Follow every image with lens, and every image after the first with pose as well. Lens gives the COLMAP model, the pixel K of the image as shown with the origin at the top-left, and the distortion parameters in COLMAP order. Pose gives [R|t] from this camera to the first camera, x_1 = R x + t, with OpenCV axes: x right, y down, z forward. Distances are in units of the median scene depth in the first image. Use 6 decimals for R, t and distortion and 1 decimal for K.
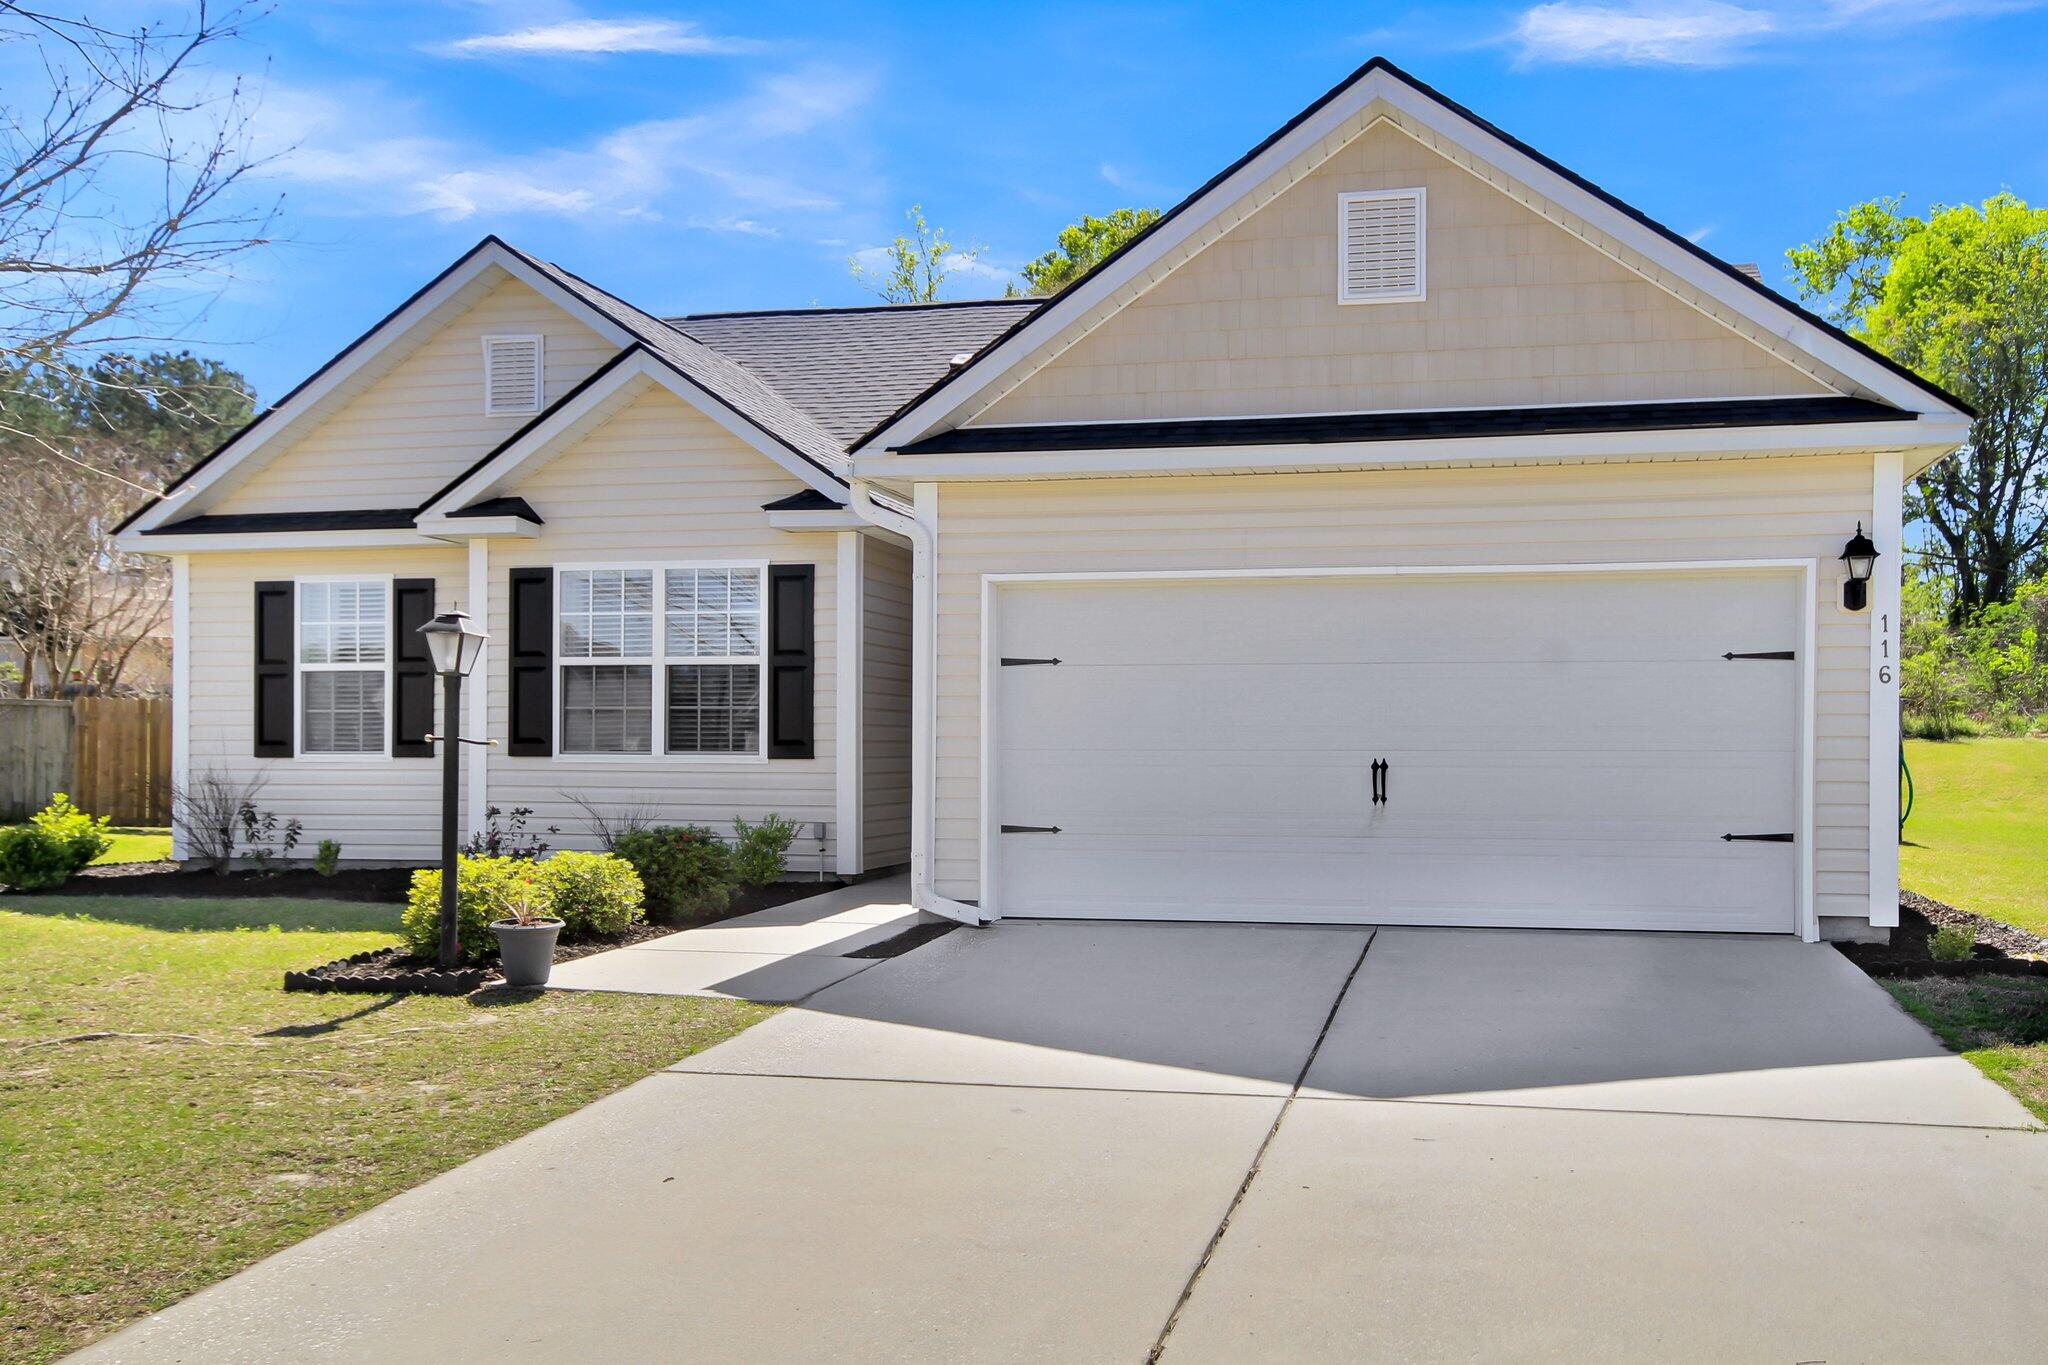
lens RADIAL K [[1873.6, 0, 1147.9], [0, 1873.6, 733.5], [0, 0, 1]] dist [0.009906, 0.000000]
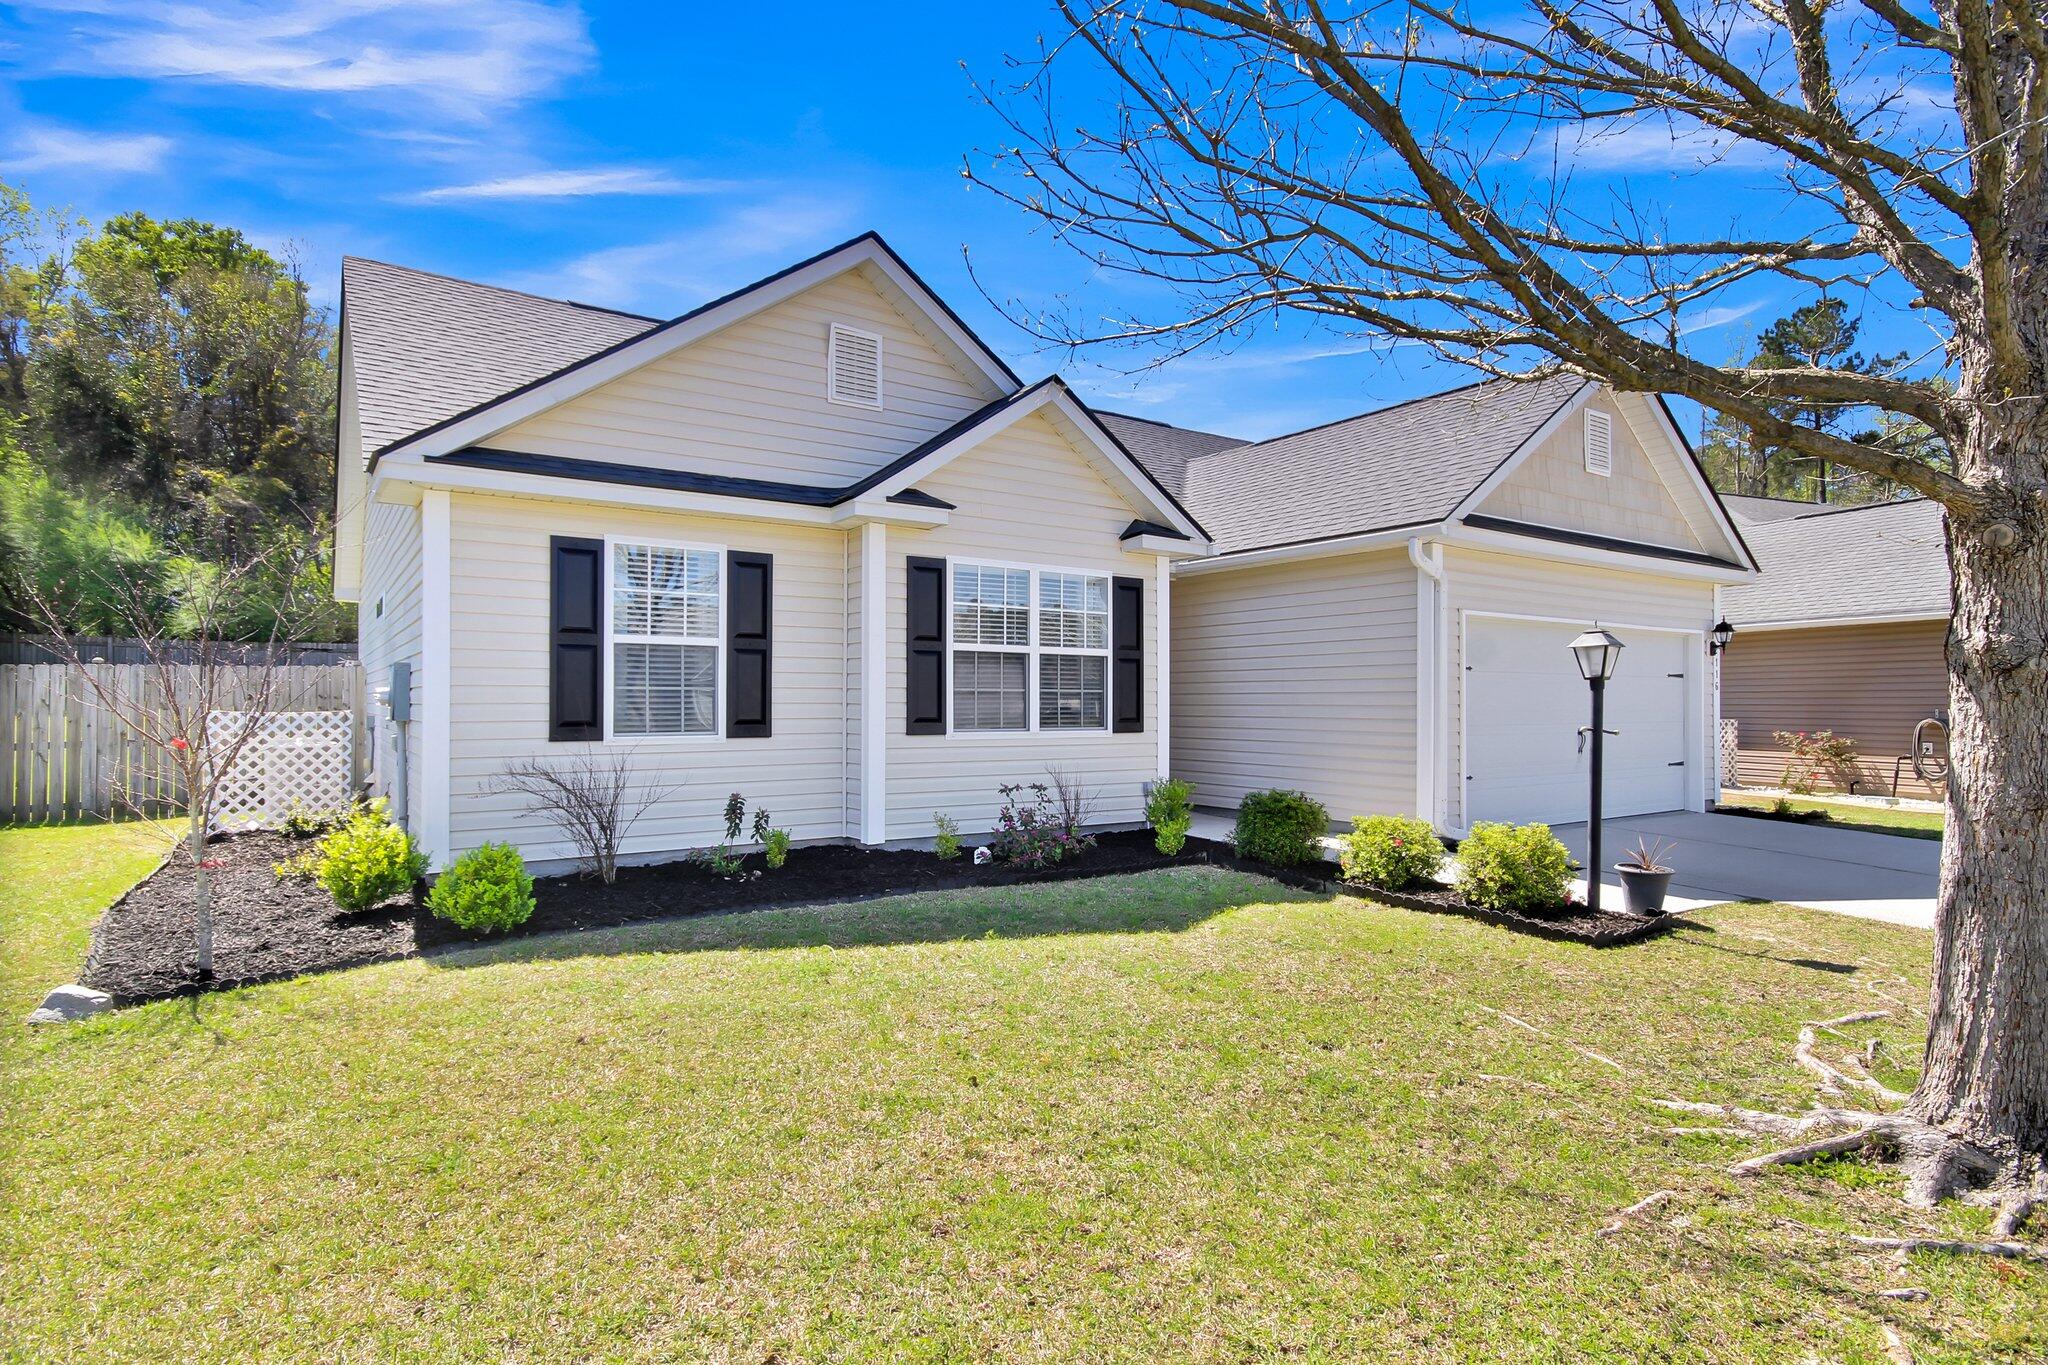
lens RADIAL K [[1224.5, 0, 1014.5], [0, 1224.5, 676.5], [0, 0, 1]] dist [0.003409, 0.002425]
pose [[0.616621, 0.016683, 0.787083, -0.875763], [-0.006259, 0.999848, -0.016290, -0.010073], [-0.787235, 0.005119, 0.616632, 0.551247]]
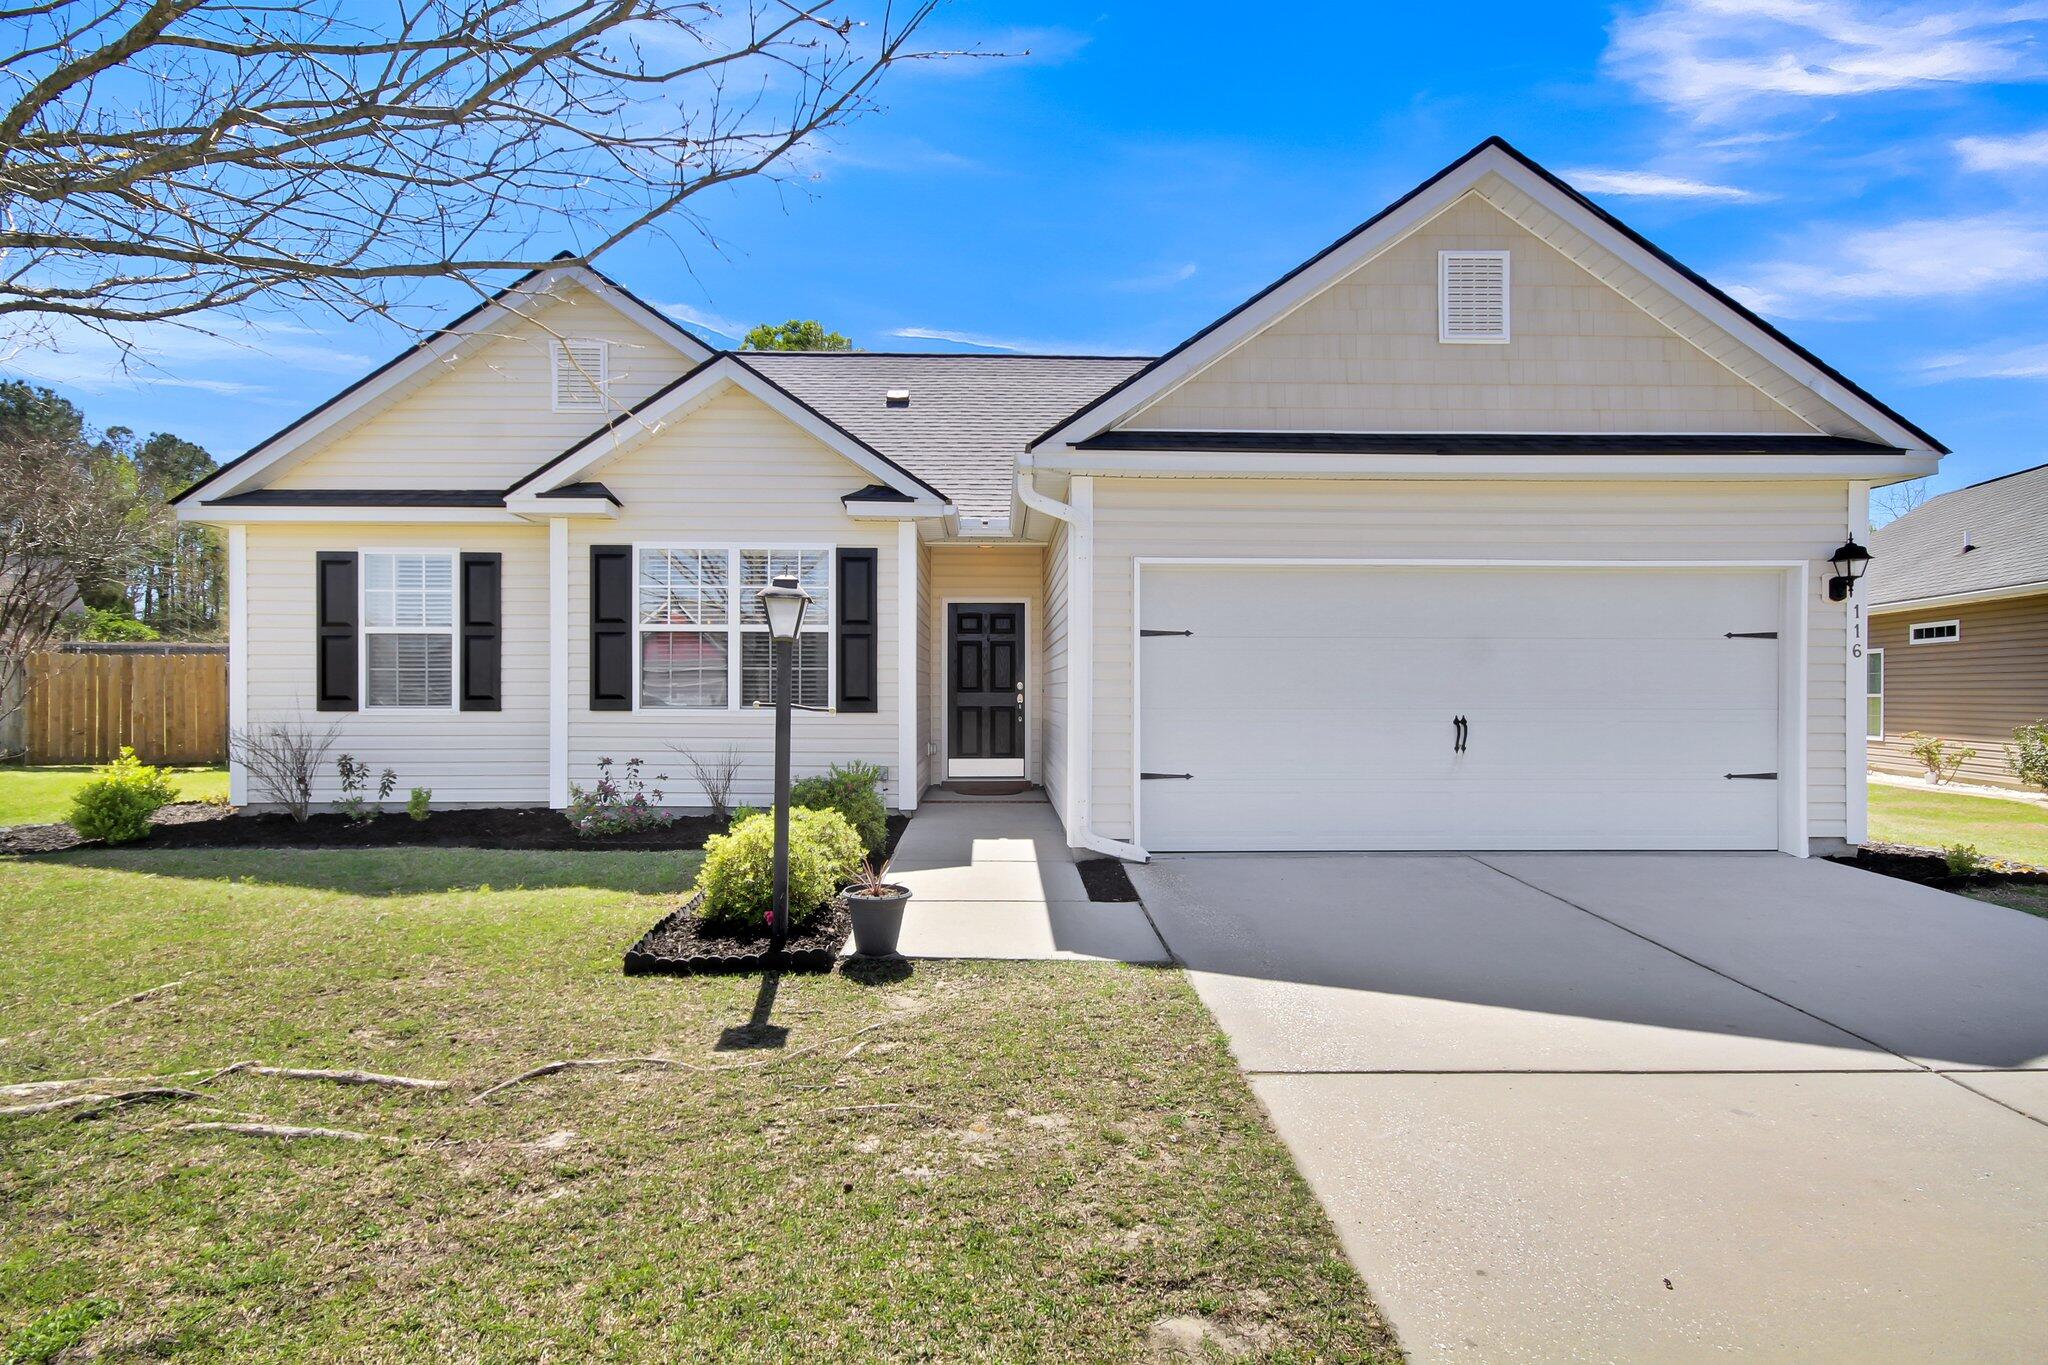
lens RADIAL K [[1224.5, 0, 1072.5], [0, 1224.5, 686.8], [0, 0, 1]] dist [0.003409, 0.002425]
pose [[0.970834, 0.001035, 0.239751, -0.243313], [-0.002225, 0.999986, 0.004697, -0.006618], [-0.239743, -0.005093, 0.970823, 0.217304]]
